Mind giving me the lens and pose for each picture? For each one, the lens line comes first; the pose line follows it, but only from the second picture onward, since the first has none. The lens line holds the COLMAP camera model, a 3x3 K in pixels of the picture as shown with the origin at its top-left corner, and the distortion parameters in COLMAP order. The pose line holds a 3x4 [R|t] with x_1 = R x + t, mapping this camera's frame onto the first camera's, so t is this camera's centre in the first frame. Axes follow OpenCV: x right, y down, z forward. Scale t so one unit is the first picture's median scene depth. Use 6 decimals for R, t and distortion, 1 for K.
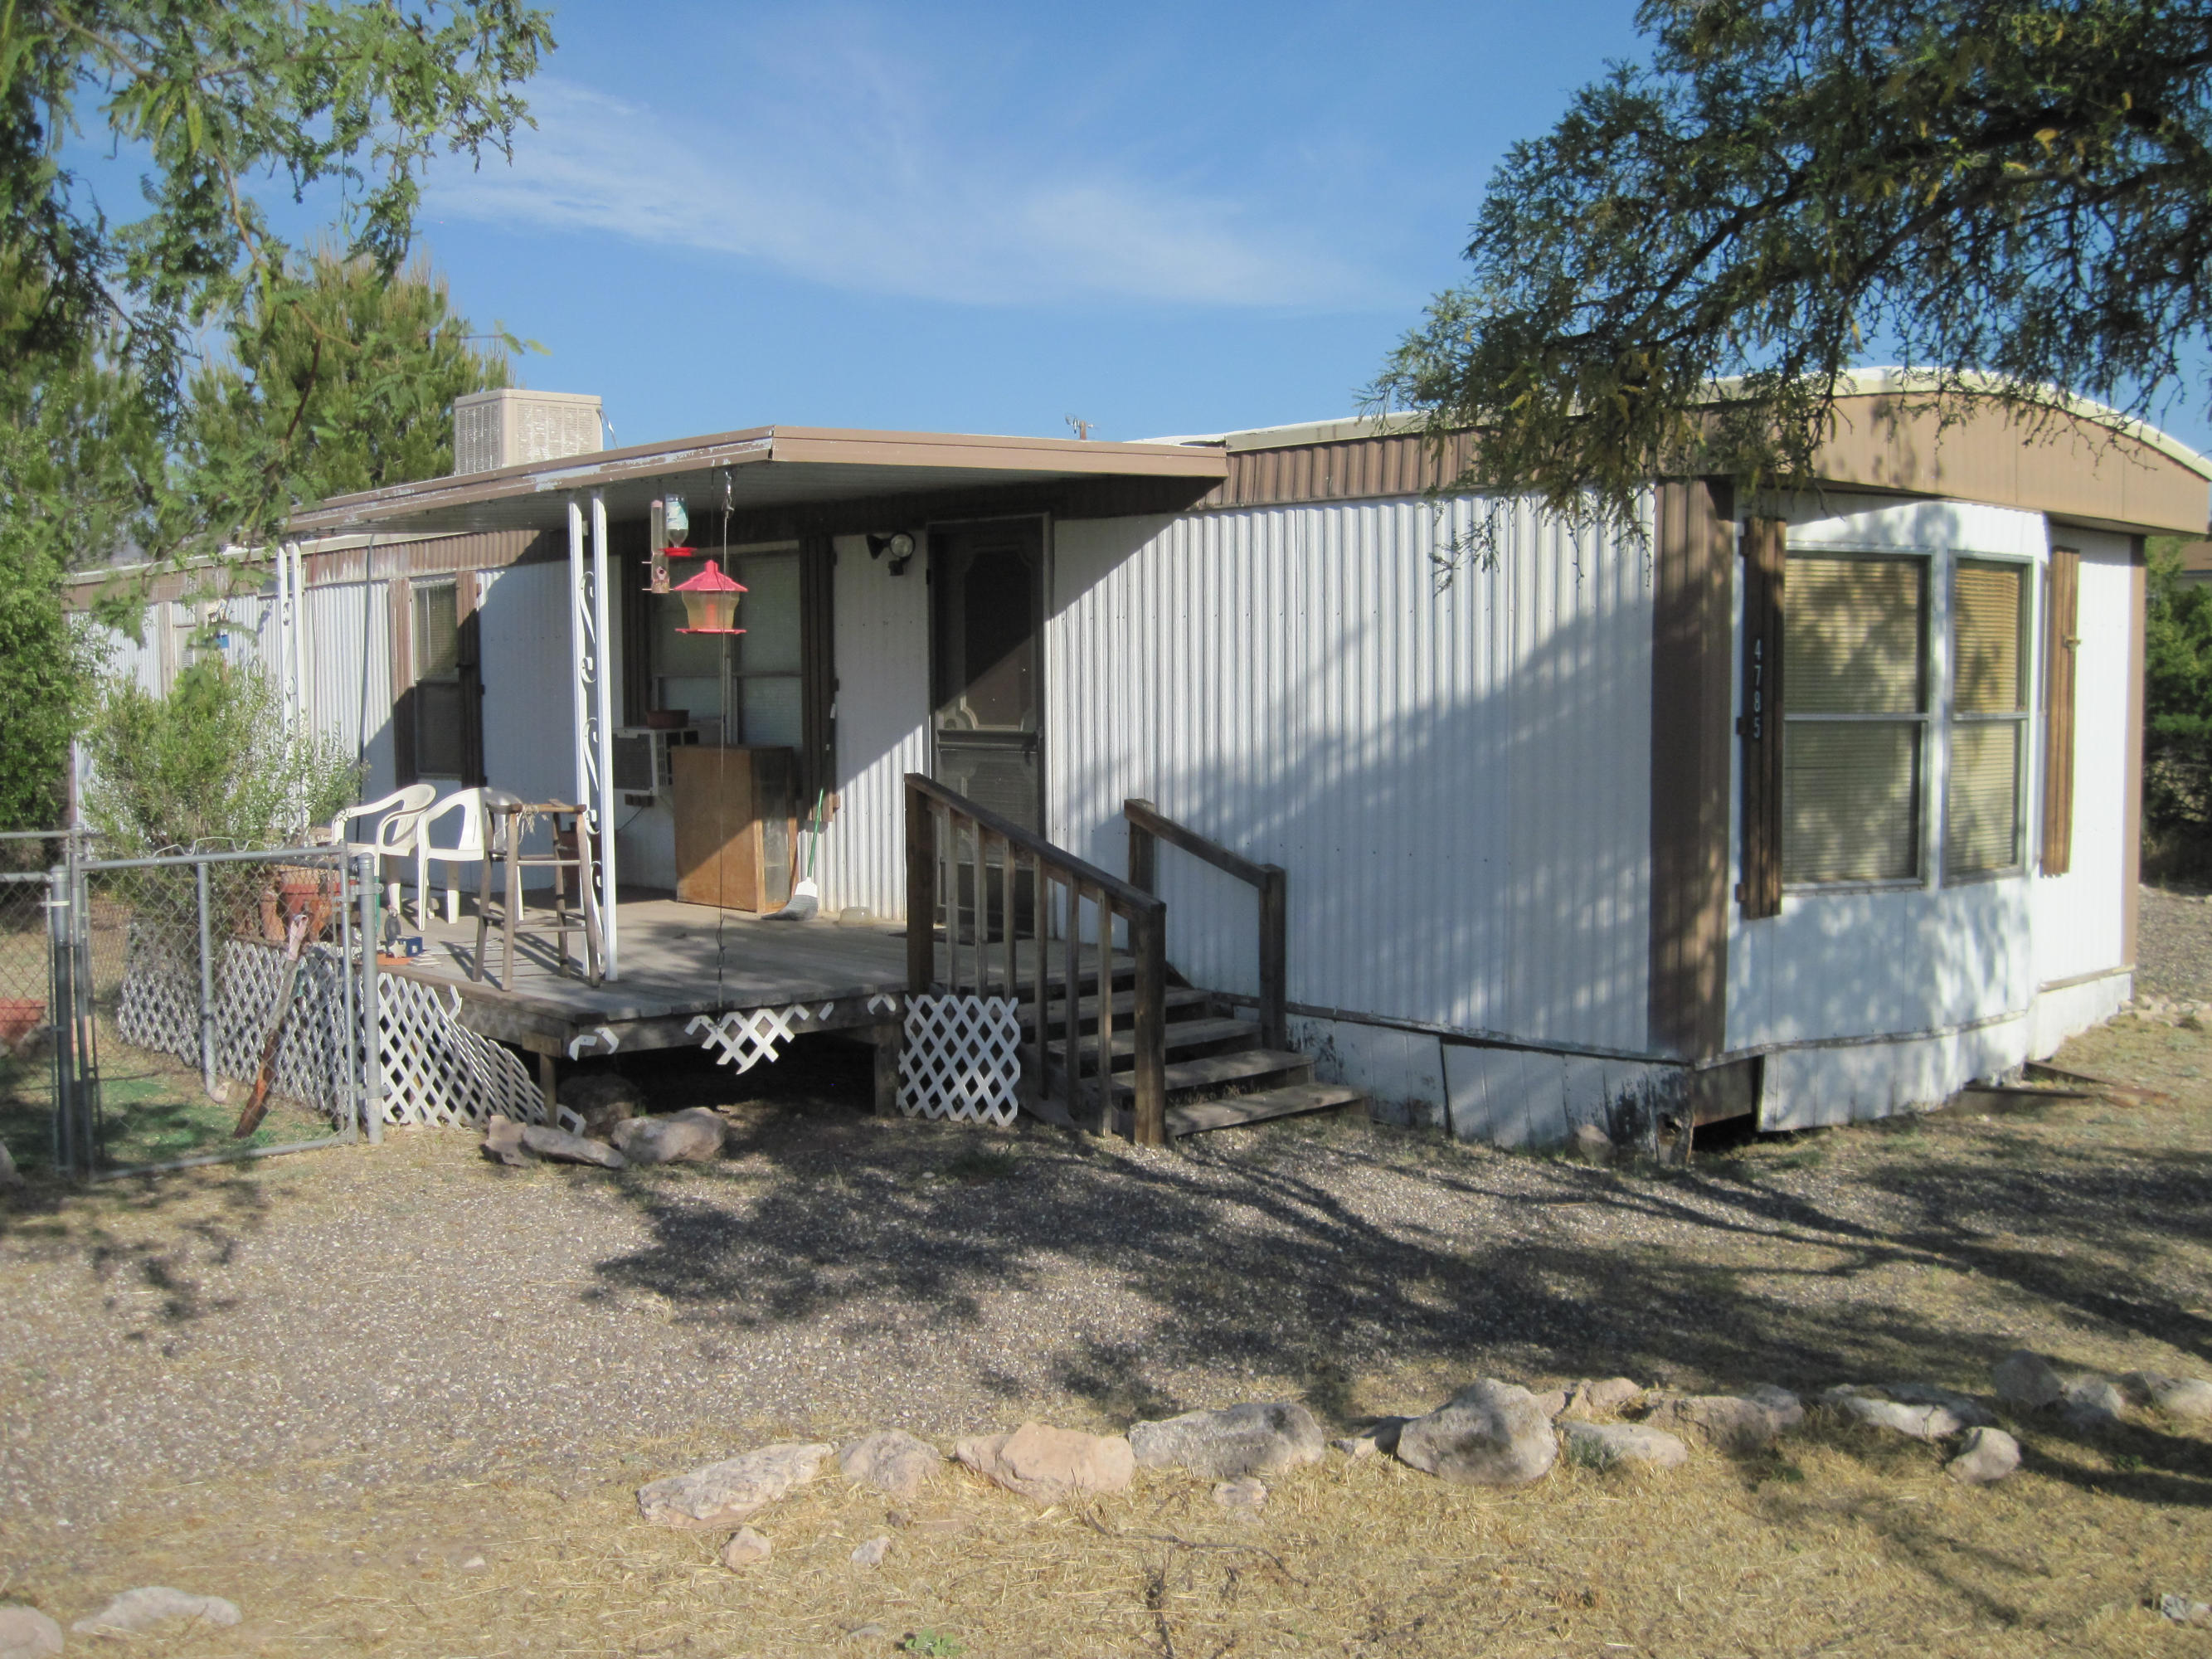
lens RADIAL K [[2272.3, 0, 1145.2], [0, 2272.3, 872.3], [0, 0, 1]] dist [-0.123518, 0.050460]
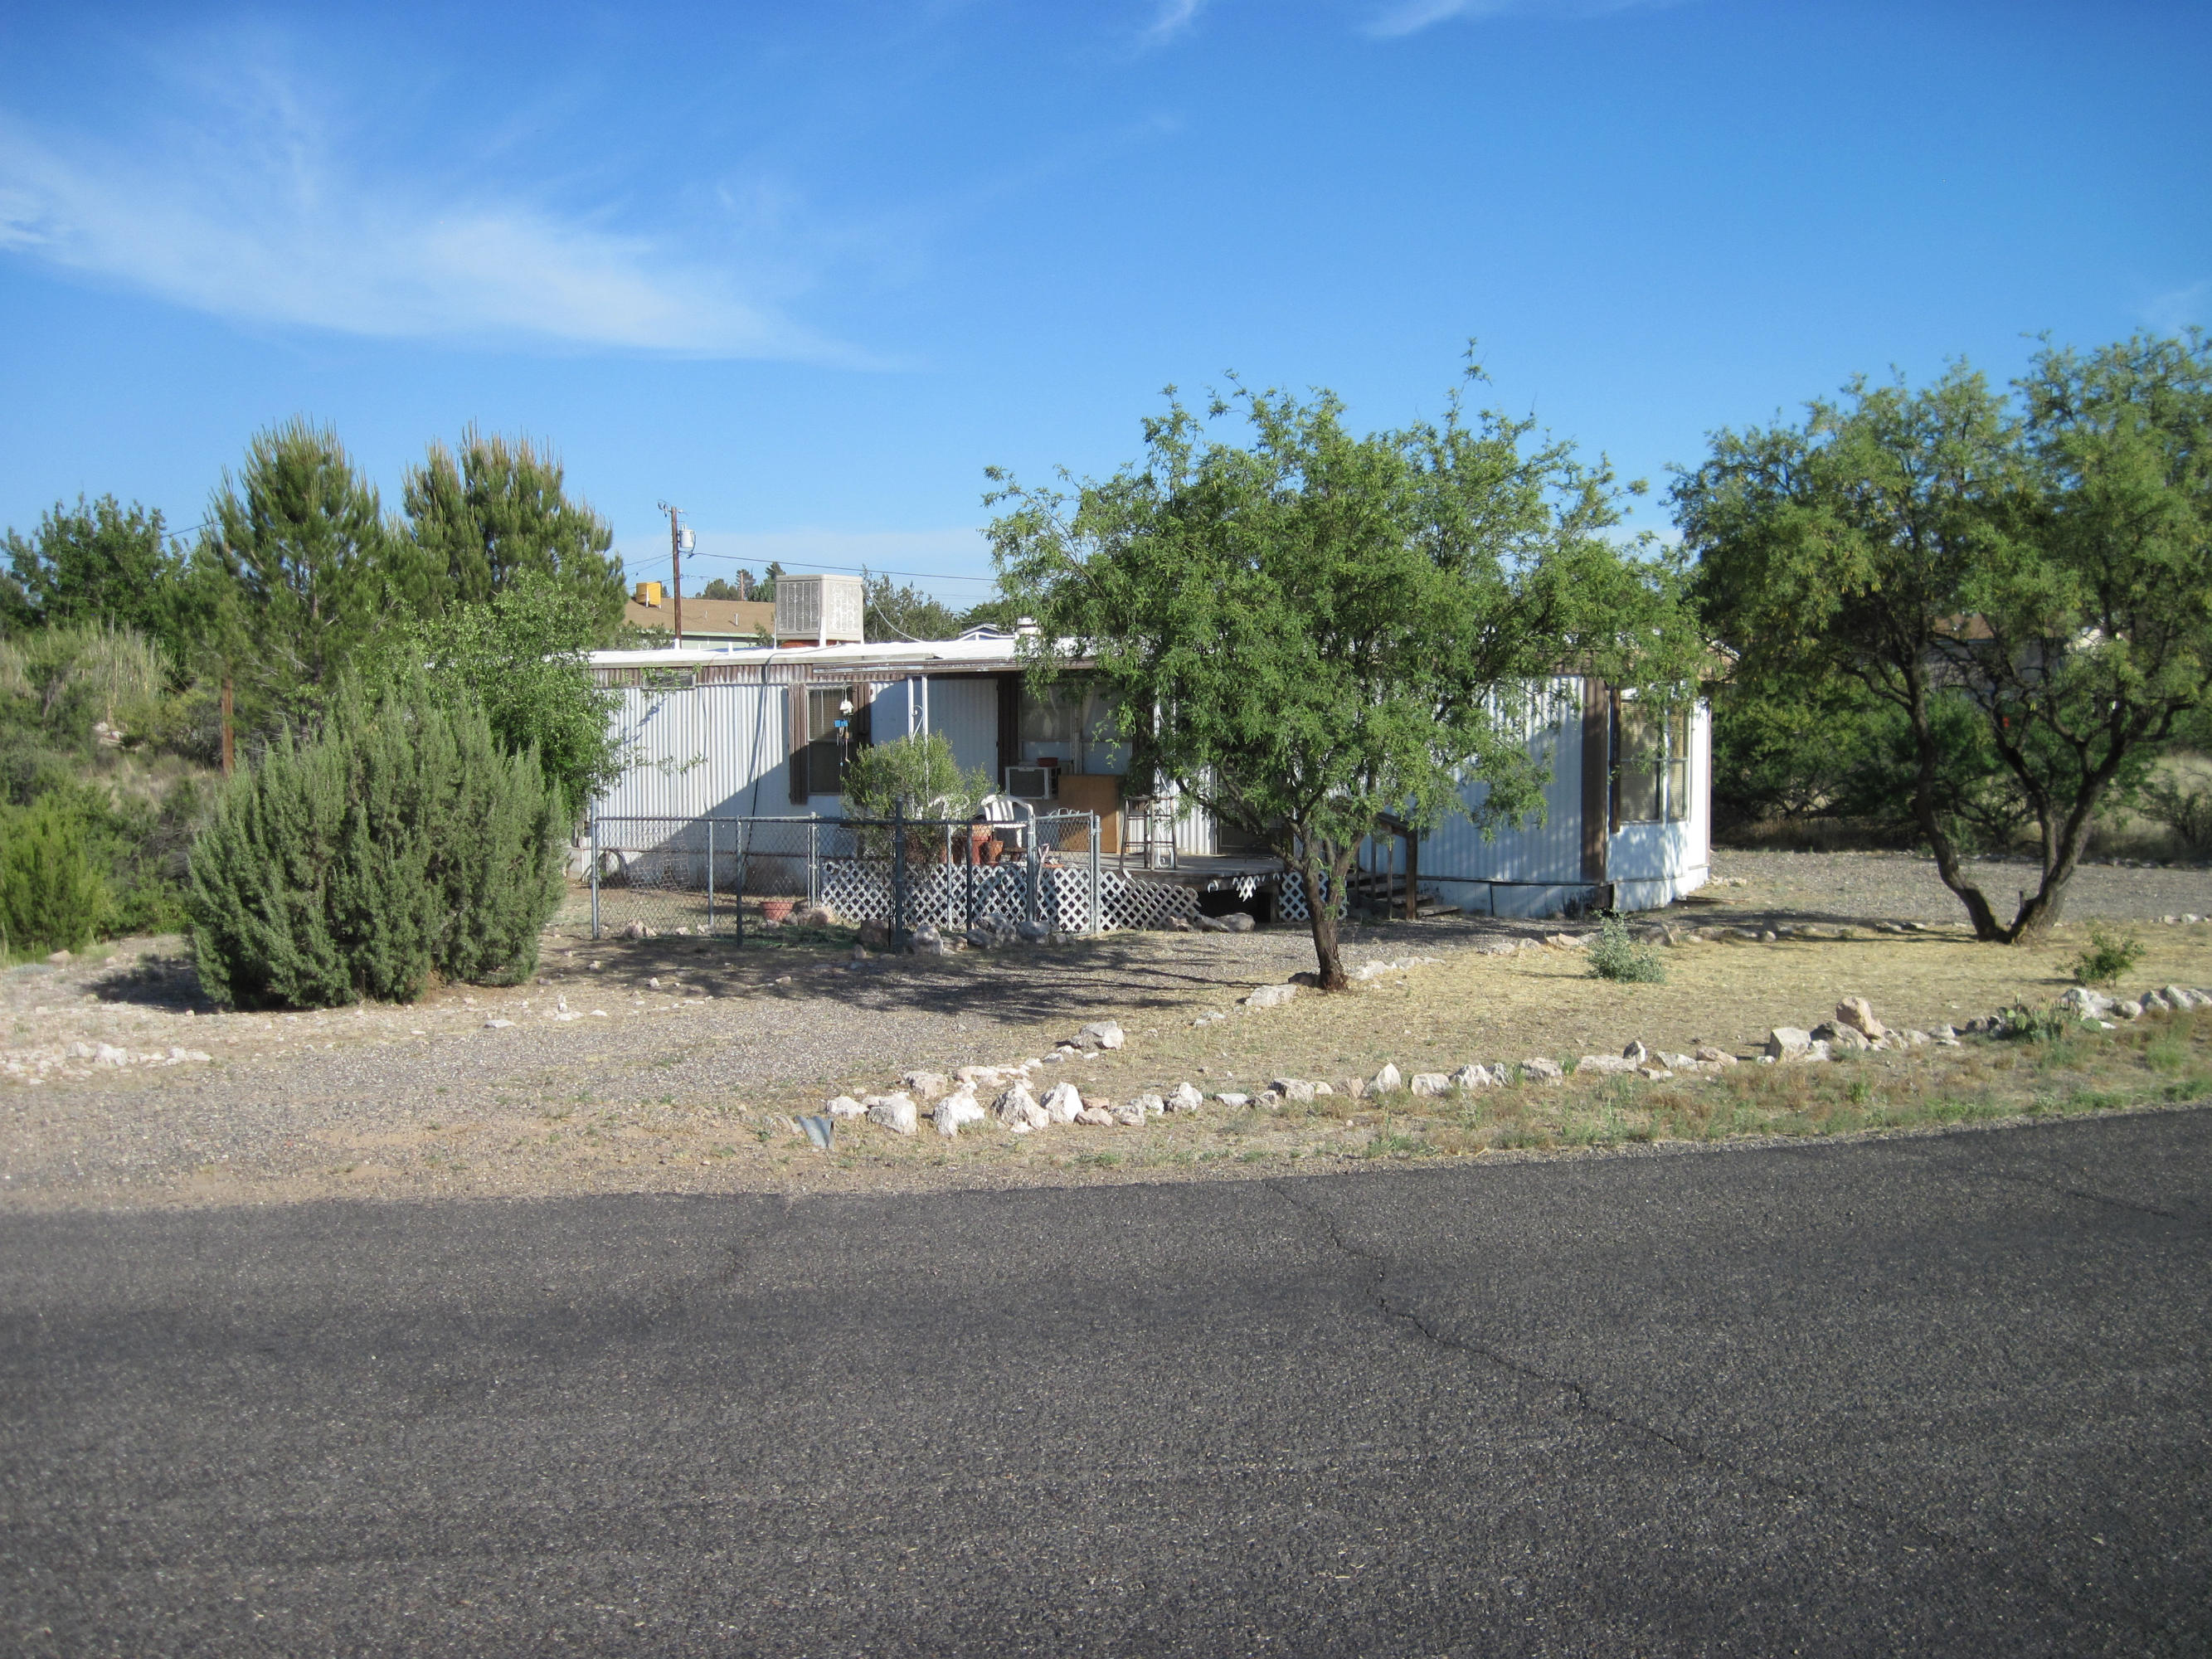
lens RADIAL K [[2272.3, 0, 1145.2], [0, 2272.3, 872.3], [0, 0, 1]] dist [-0.123518, 0.050460]
pose [[0.965156, -0.014964, 0.261246, -0.942608], [0.019309, 0.999714, -0.014075, 0.088739], [-0.260961, 0.018629, 0.965170, -1.430145]]
